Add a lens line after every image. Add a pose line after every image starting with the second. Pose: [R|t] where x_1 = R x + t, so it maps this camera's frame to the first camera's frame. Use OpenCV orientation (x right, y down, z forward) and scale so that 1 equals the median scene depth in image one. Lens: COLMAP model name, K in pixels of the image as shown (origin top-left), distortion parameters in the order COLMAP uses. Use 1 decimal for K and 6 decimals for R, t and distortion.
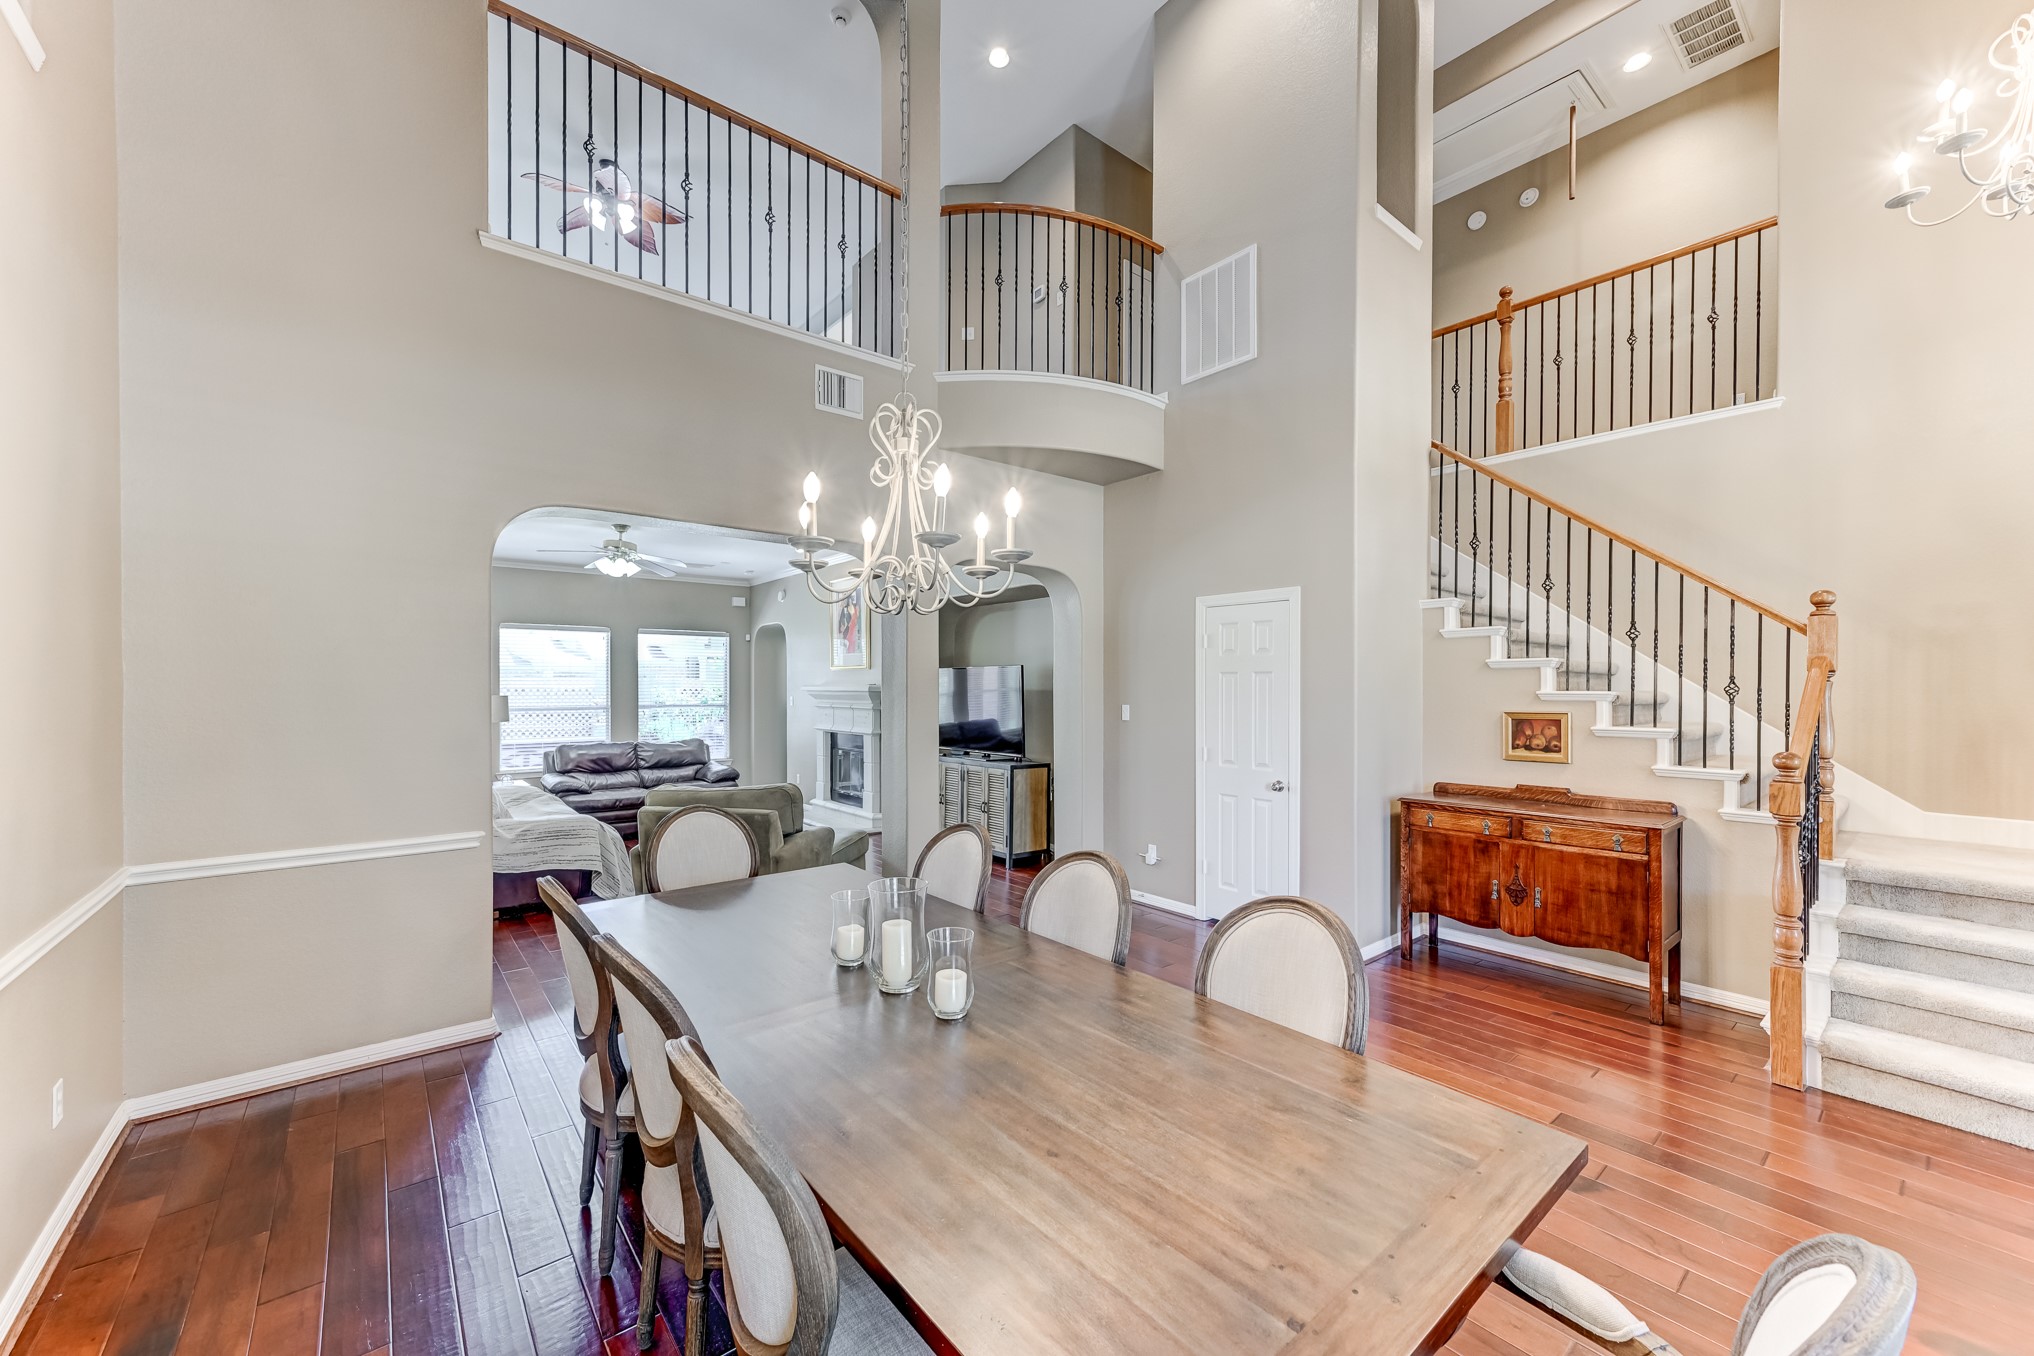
lens RADIAL K [[789.7, 0, 1027.4], [0, 789.7, 684.7], [0, 0, 1]] dist [0.006015, 0.001010]
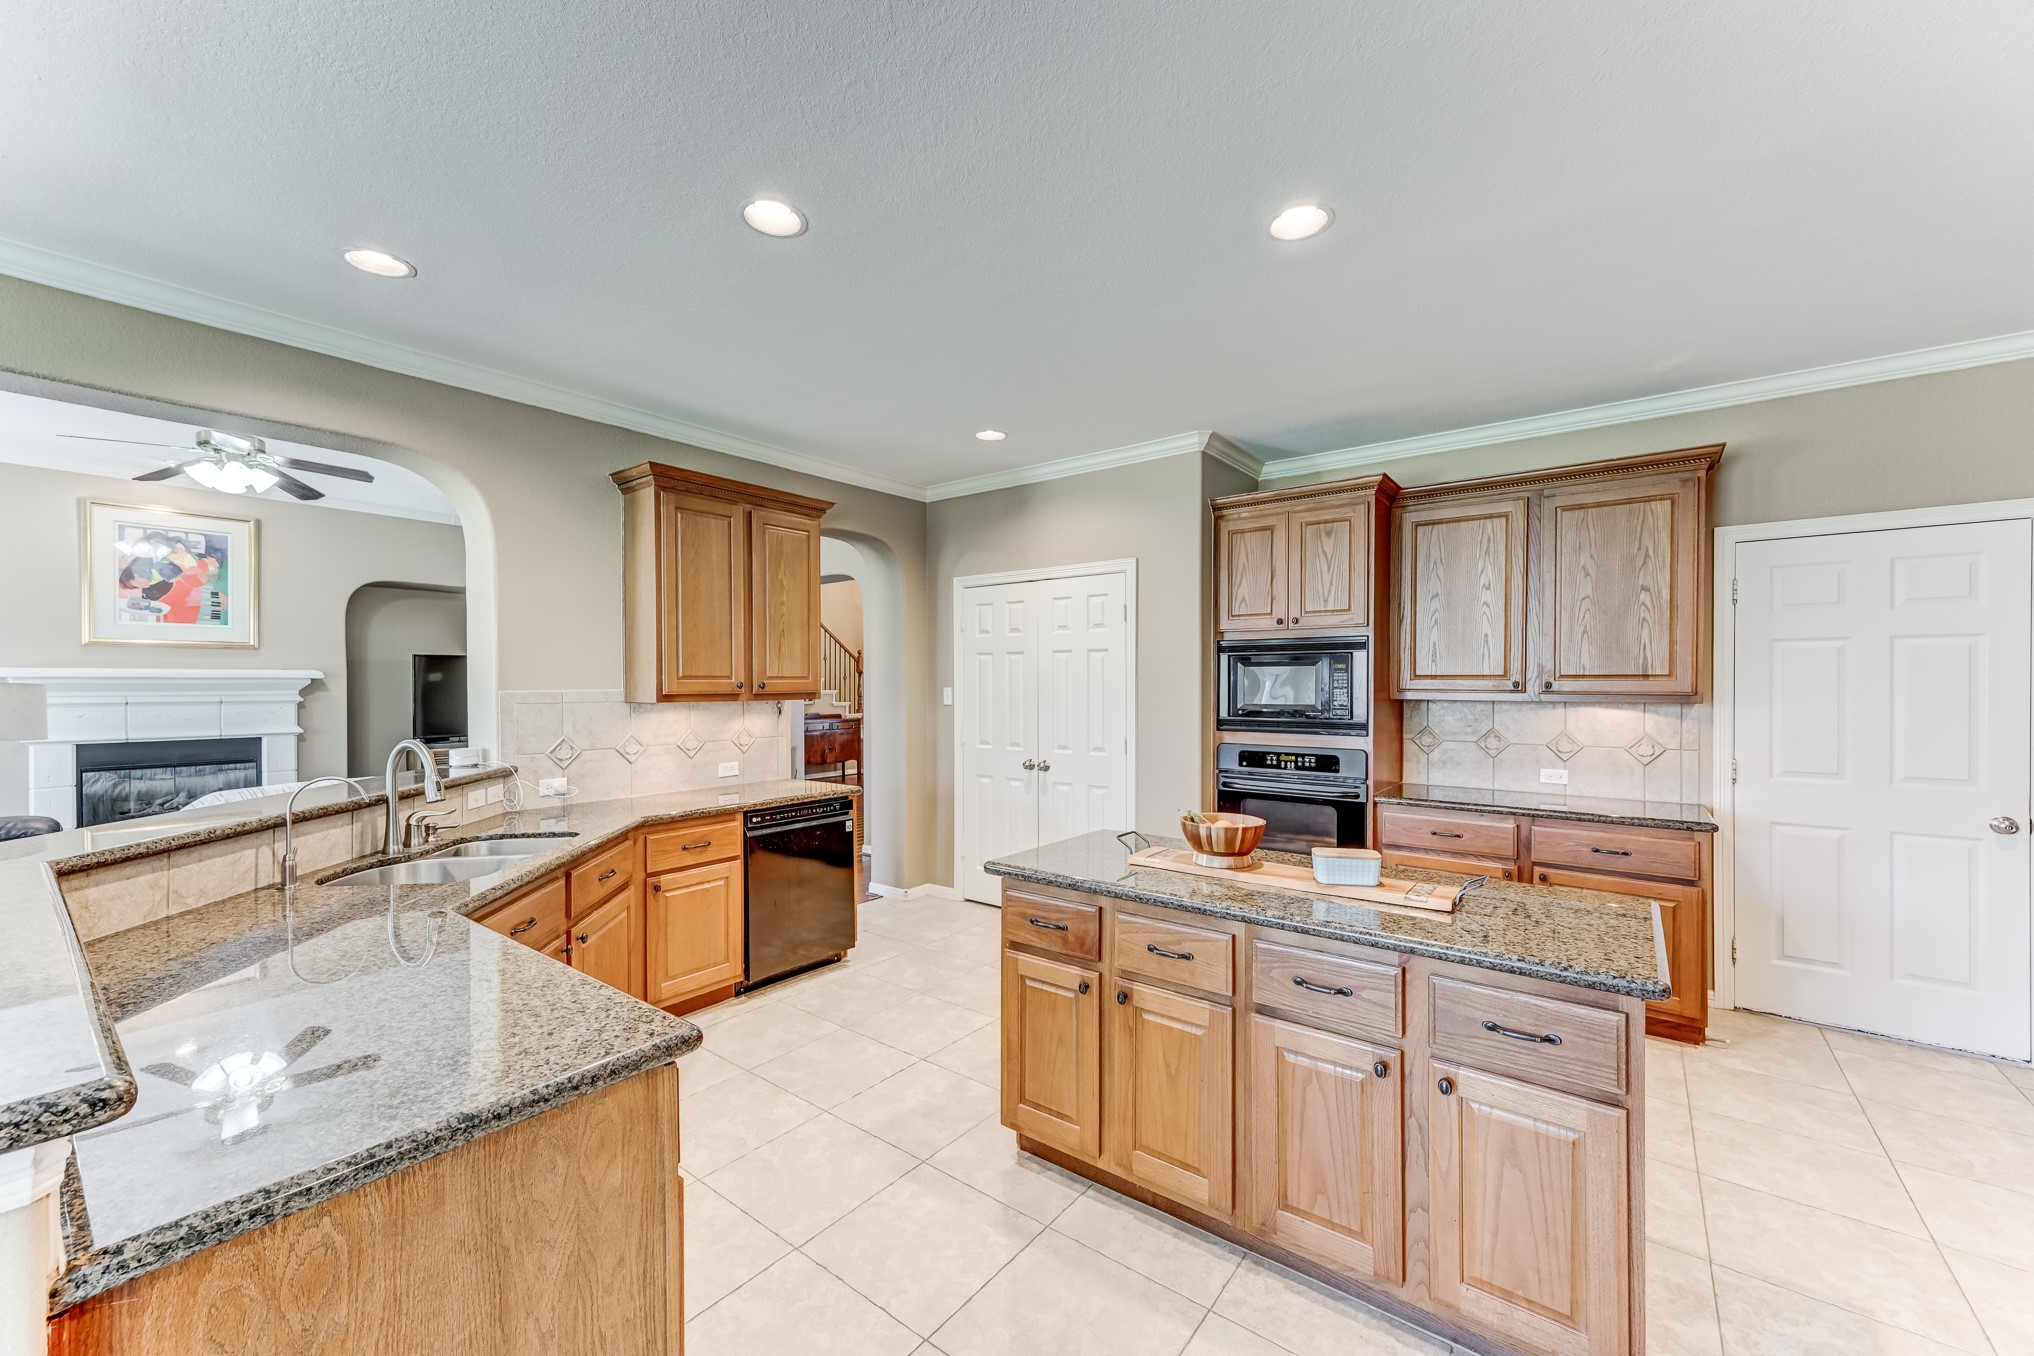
lens RADIAL K [[789.7, 0, 1021.5], [0, 789.7, 685.5], [0, 0, 1]] dist [0.006015, 0.001010]
pose [[-0.220536, -0.001874, 0.975377, -1.082618], [0.003048, 0.999992, 0.002610, 0.014938], [-0.975374, 0.003549, -0.220528, 0.455903]]
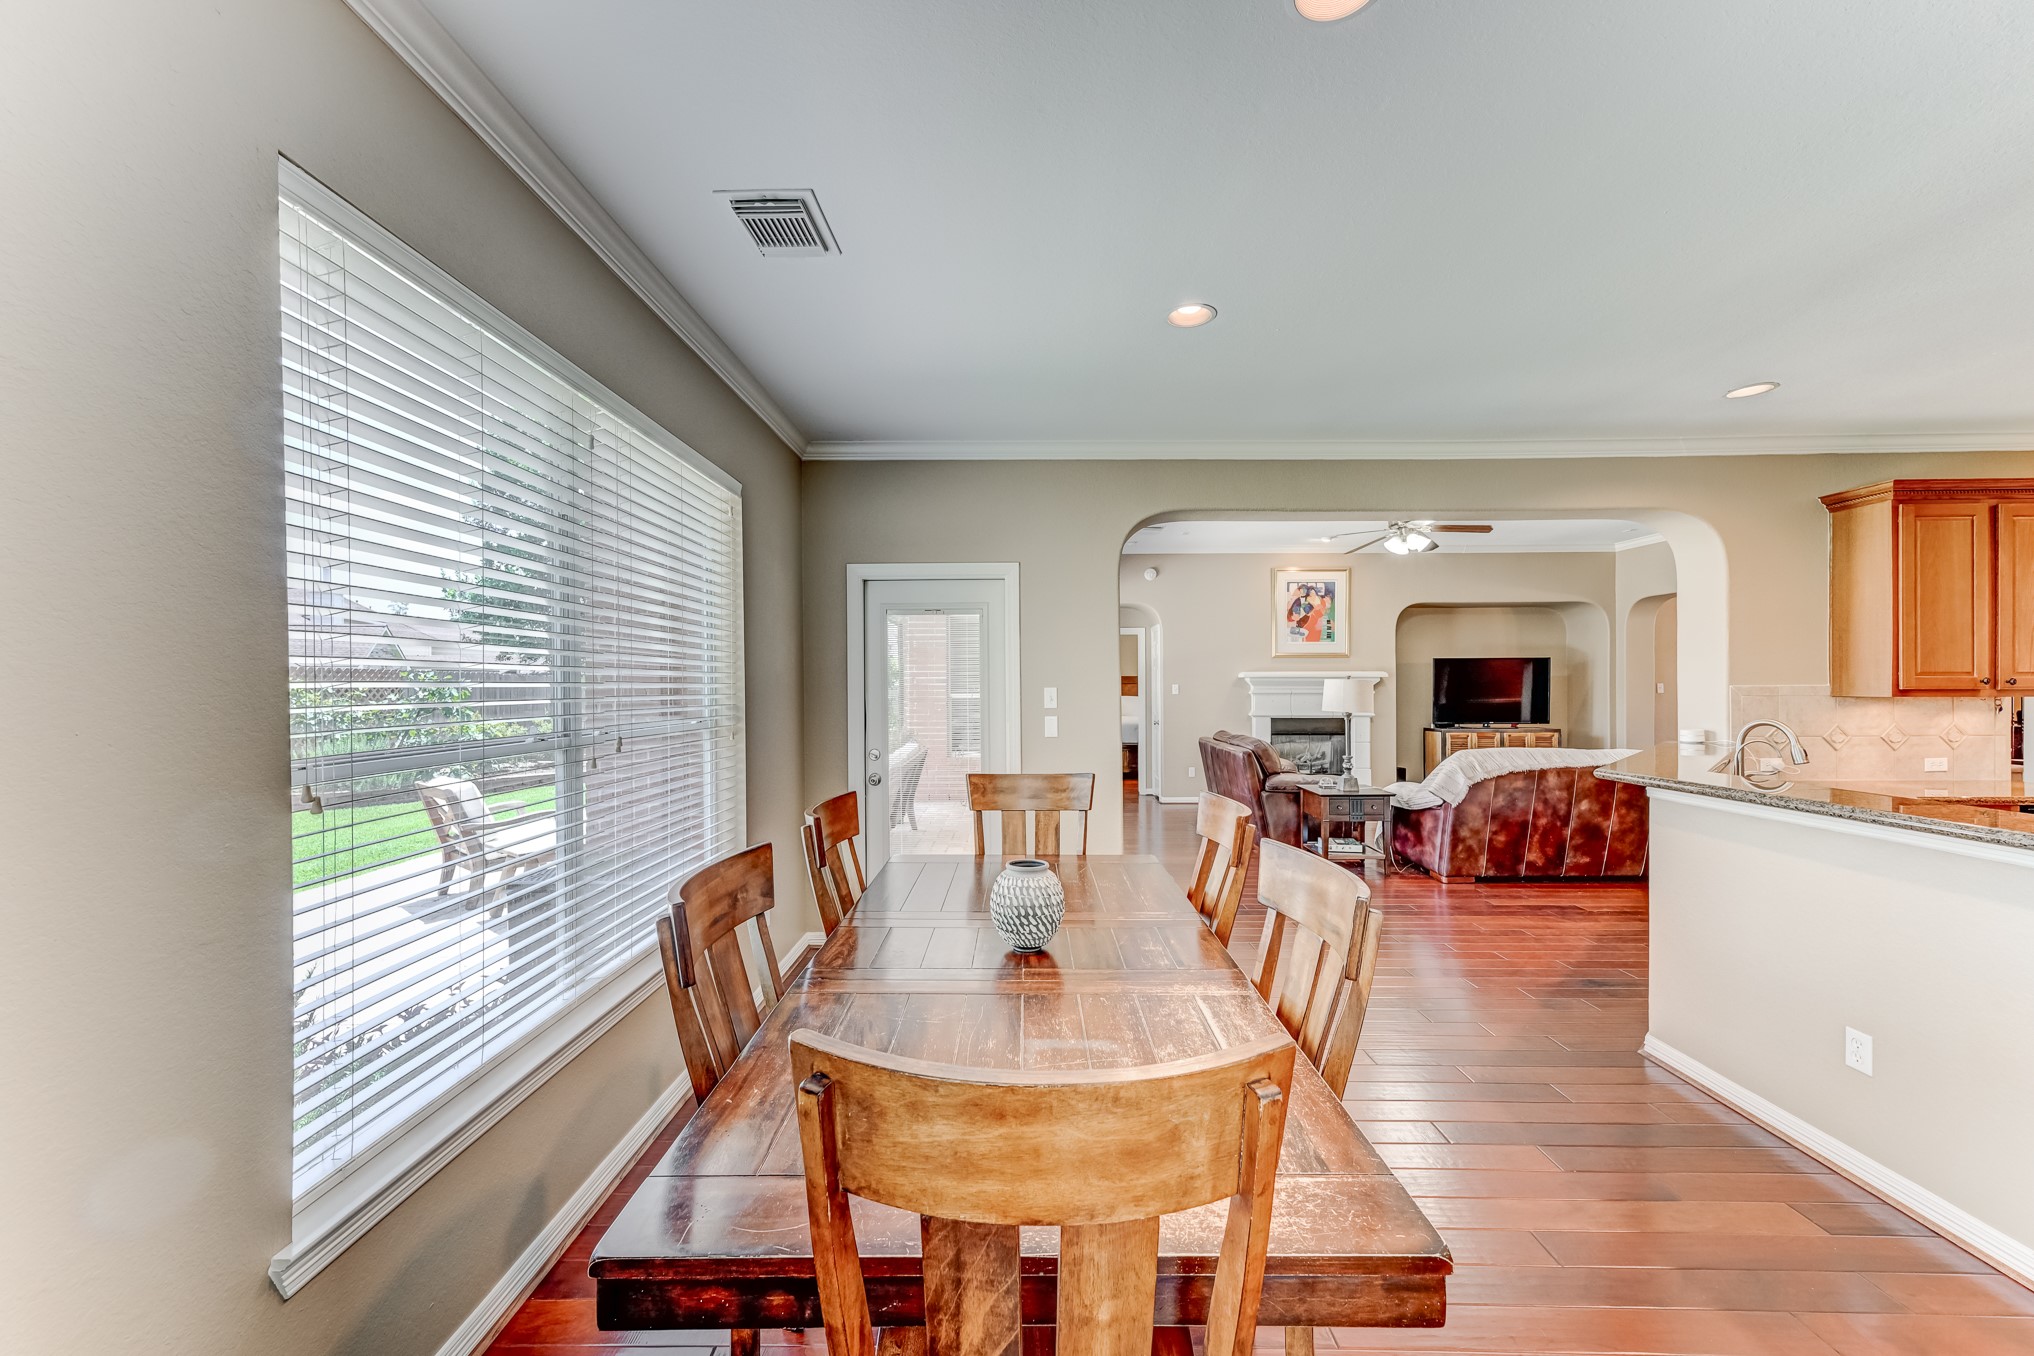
lens RADIAL K [[789.7, 0, 1014.1], [0, 789.7, 682.0], [0, 0, 1]] dist [0.006015, 0.001010]
pose [[0.649500, 0.000955, 0.760361, -1.314768], [0.001518, 0.999996, -0.002553, 0.016346], [-0.760360, 0.002812, 0.649496, 0.636932]]
